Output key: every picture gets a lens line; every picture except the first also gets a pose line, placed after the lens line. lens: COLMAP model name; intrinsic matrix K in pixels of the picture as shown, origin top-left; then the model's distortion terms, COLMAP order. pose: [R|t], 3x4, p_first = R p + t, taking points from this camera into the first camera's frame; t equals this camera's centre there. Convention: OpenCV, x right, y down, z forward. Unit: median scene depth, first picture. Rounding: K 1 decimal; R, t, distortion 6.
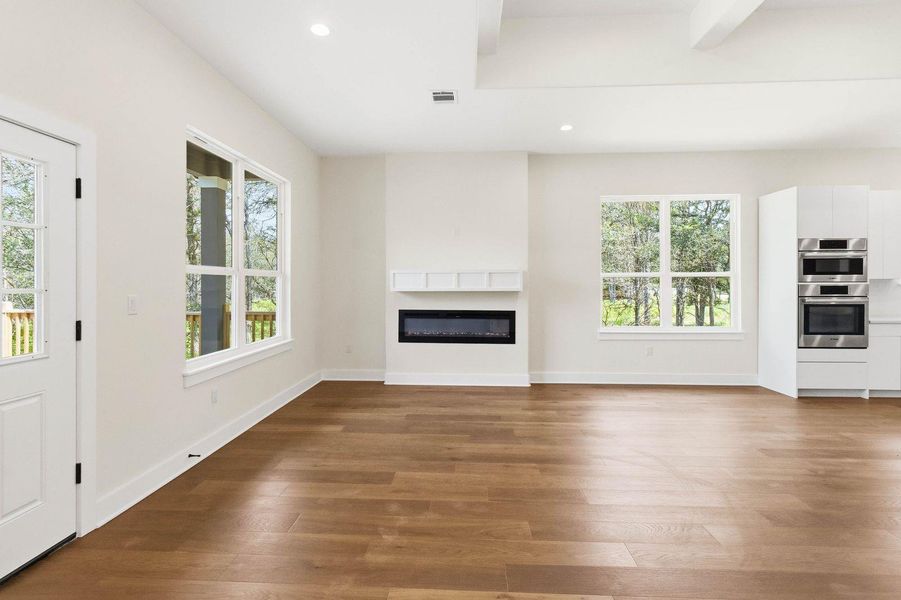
lens RADIAL K [[423.0, 0, 448.8], [0, 423.0, 283.9], [0, 0, 1]] dist [0.002223, 0.000026]
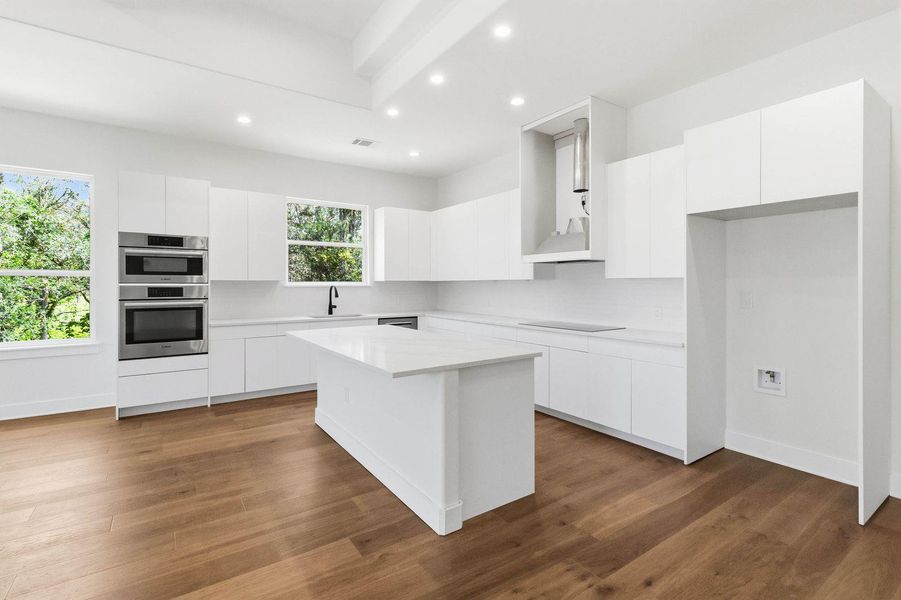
lens RADIAL K [[423.0, 0, 448.8], [0, 423.0, 283.9], [0, 0, 1]] dist [0.002223, 0.000026]
pose [[0.792376, 0.002461, 0.610028, 0.833499], [-0.002324, 0.999997, -0.001016, -0.003314], [-0.610029, -0.000612, 0.792379, -0.075946]]
